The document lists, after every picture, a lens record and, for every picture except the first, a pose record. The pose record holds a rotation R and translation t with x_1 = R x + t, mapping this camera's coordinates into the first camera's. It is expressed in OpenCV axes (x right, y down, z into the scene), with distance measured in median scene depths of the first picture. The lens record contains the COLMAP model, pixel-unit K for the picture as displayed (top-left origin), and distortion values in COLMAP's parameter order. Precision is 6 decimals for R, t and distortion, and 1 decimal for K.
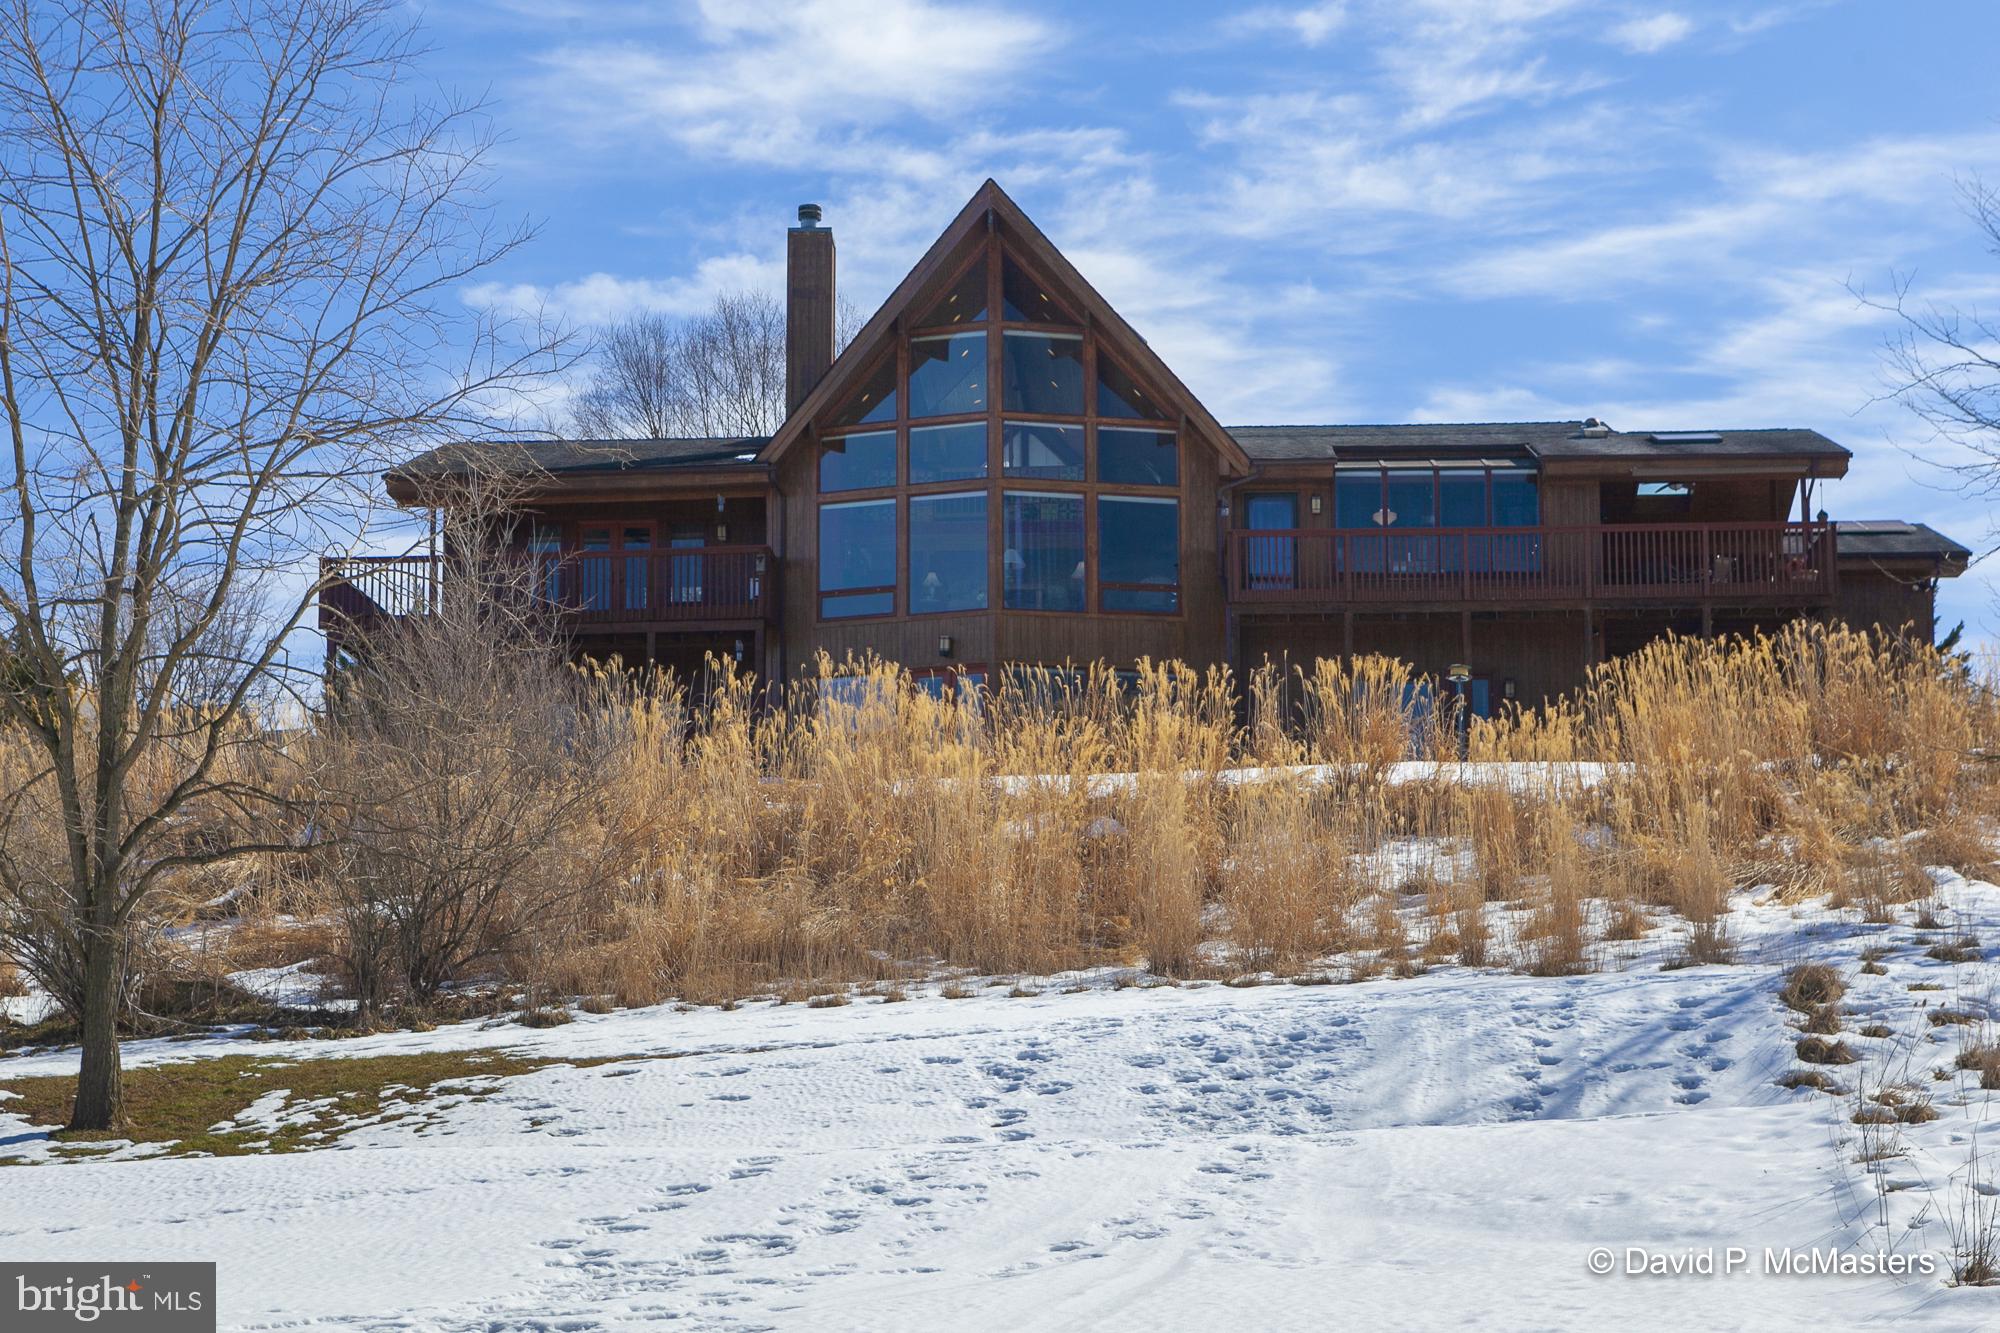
lens RADIAL K [[3665.1, 0, 998.6], [0, 3665.1, 670.6], [0, 0, 1]] dist [-0.000875, 0.000000]
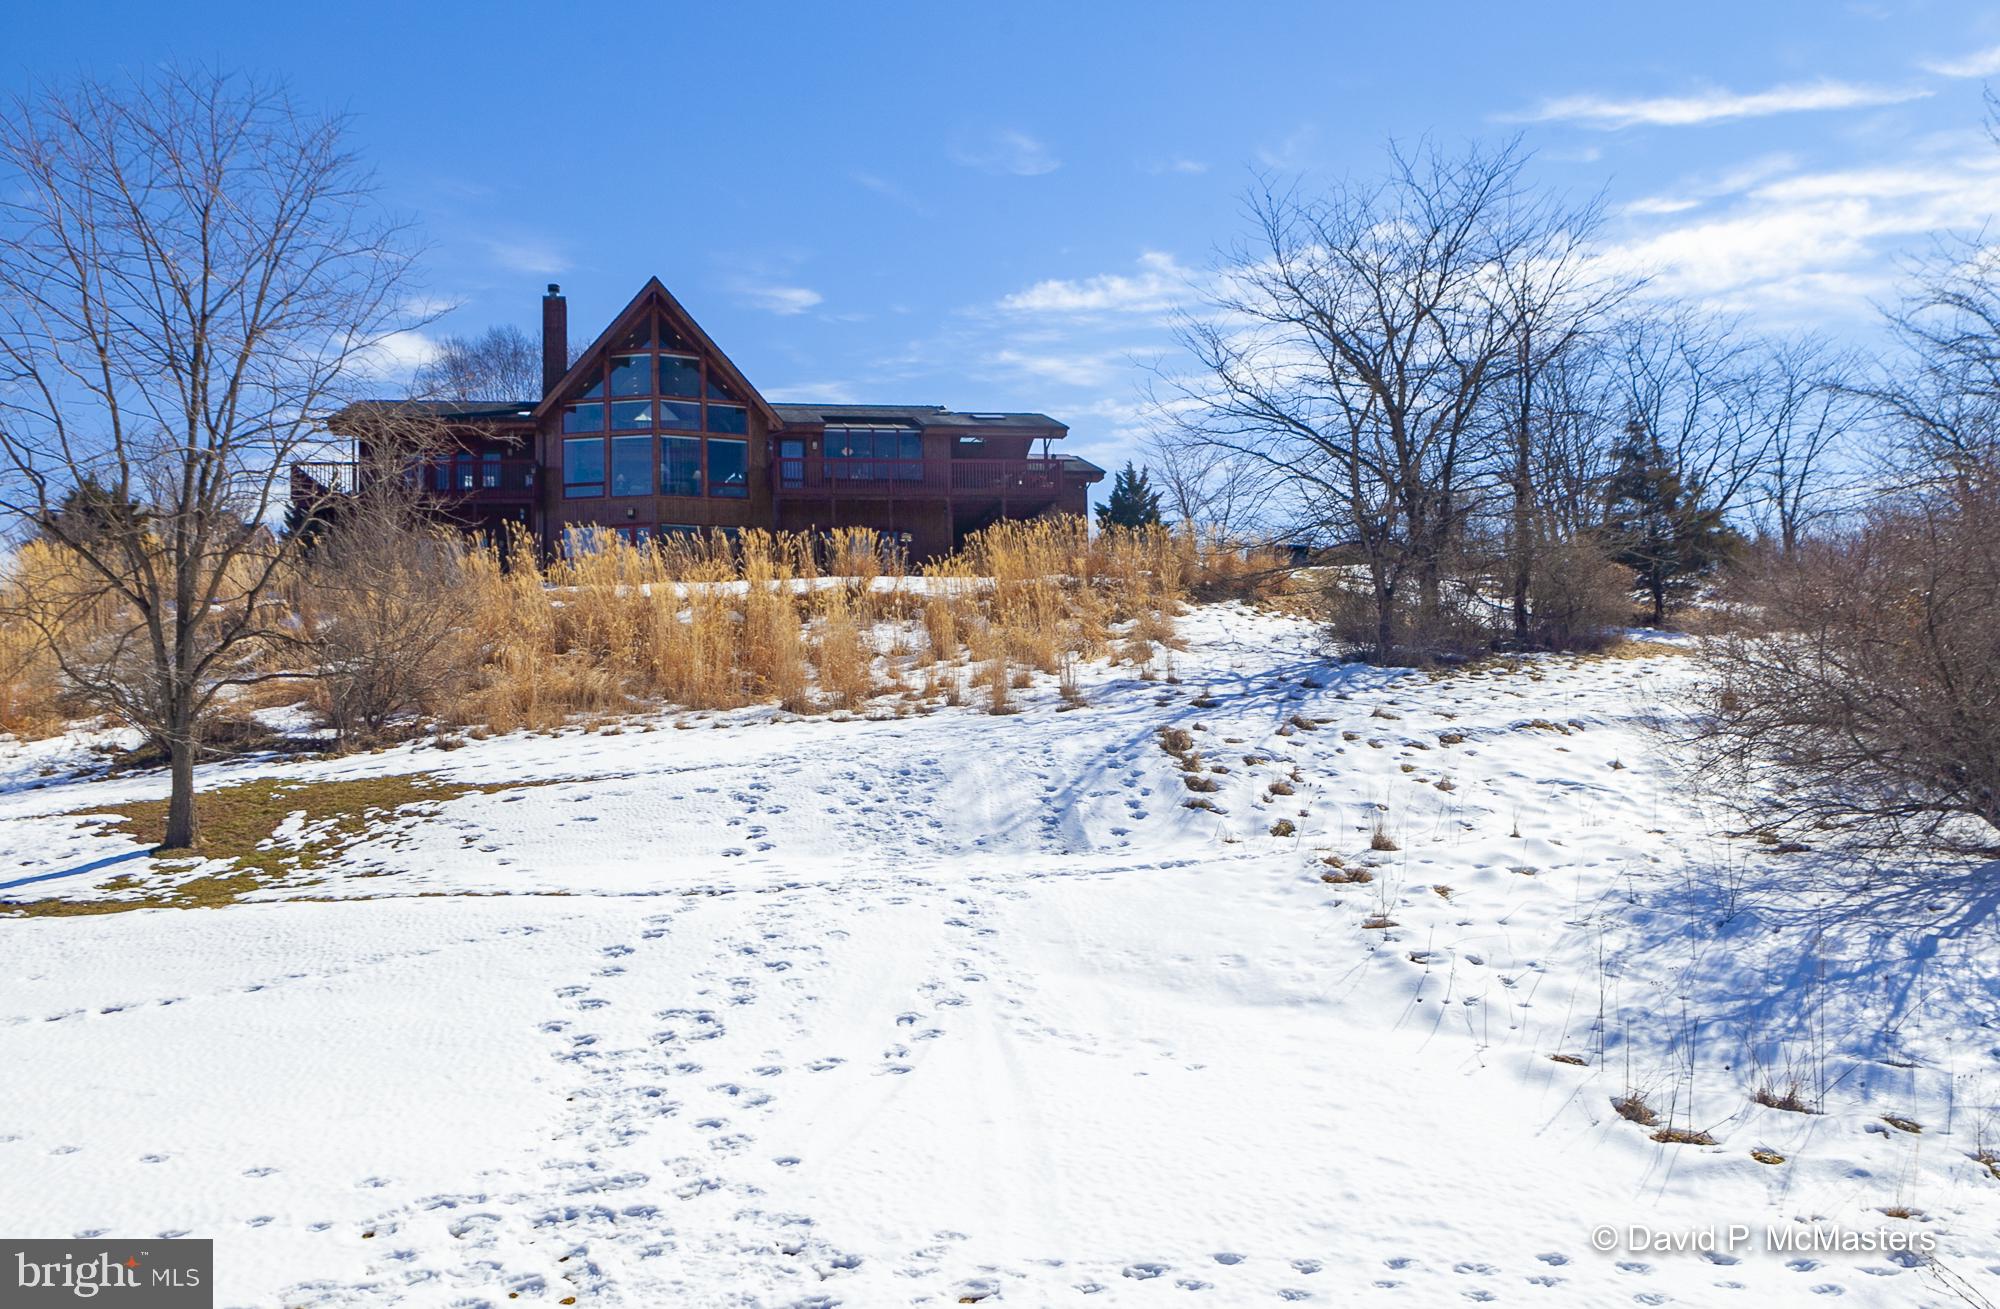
lens RADIAL K [[1616.8, 0, 1007.4], [0, 1616.8, 637.6], [0, 0, 1]] dist [0.010705, -0.003826]
pose [[0.970718, -0.004209, 0.240184, -0.055250], [-0.016029, 0.996483, 0.082242, -0.030027], [-0.239686, -0.083684, 0.967237, 0.195867]]
